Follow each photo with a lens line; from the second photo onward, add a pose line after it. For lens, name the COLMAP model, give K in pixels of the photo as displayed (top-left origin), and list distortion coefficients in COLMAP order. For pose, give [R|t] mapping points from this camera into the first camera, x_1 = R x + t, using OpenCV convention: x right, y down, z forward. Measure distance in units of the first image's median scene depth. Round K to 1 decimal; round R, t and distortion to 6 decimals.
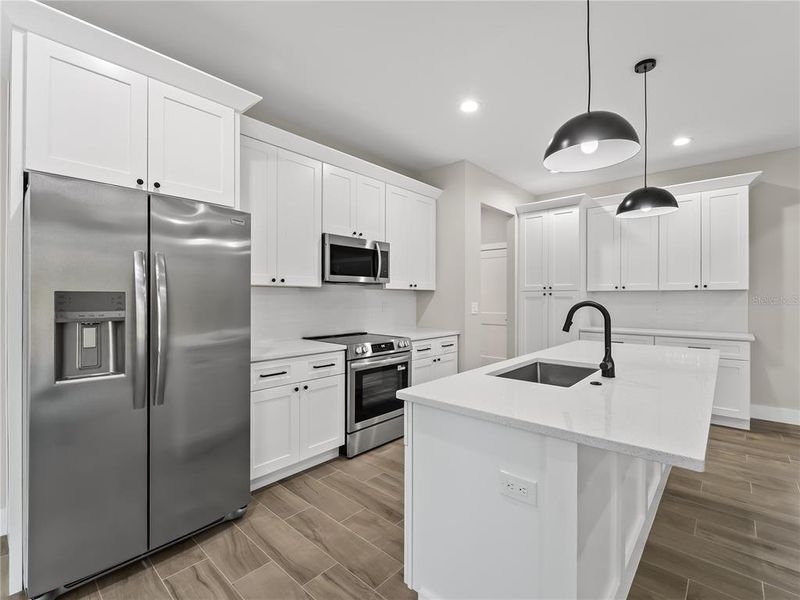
lens RADIAL K [[368.5, 0, 400.0], [0, 368.5, 300.0], [0, 0, 1]] dist [0.002587, 0.000582]
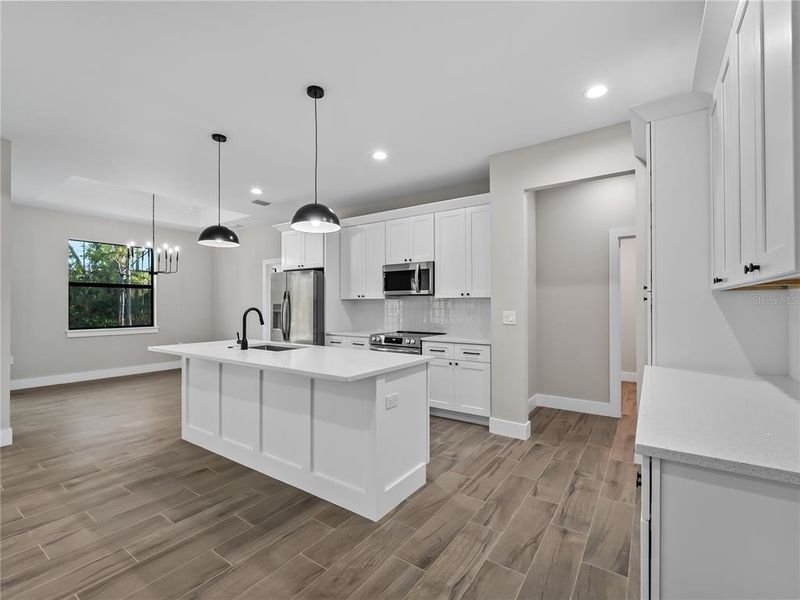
lens RADIAL K [[363.1, 0, 402.5], [0, 363.1, 304.3], [0, 0, 1]] dist [-0.000594, -0.000036]
pose [[0.135374, -0.002938, -0.990790, 1.219774], [-0.006165, 0.999974, -0.003808, -0.005188], [0.990775, 0.006623, 0.135353, 0.772343]]
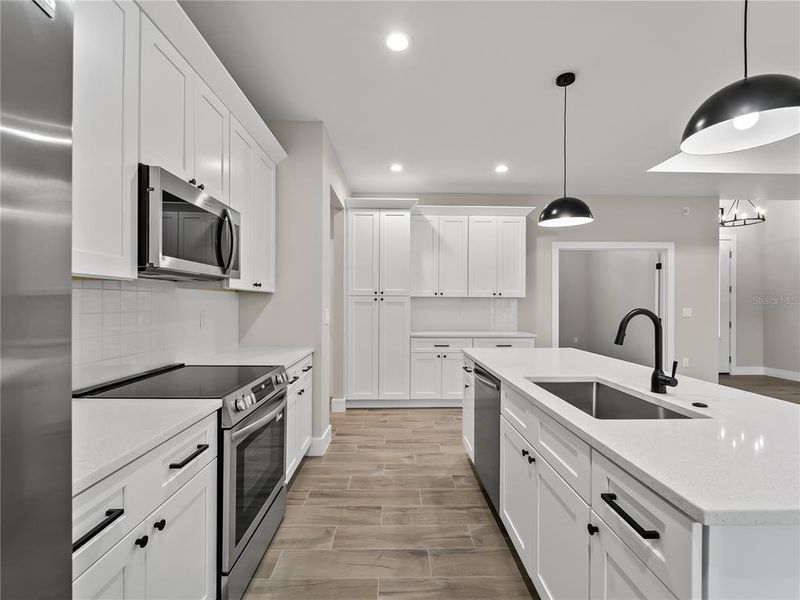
lens RADIAL K [[363.1, 0, 402.5], [0, 363.1, 304.3], [0, 0, 1]] dist [-0.000594, -0.000036]
pose [[0.728247, -0.001490, 0.685313, -0.254347], [0.002896, 0.999995, -0.000903, -0.003272], [-0.685309, 0.002642, 0.728248, 0.397385]]
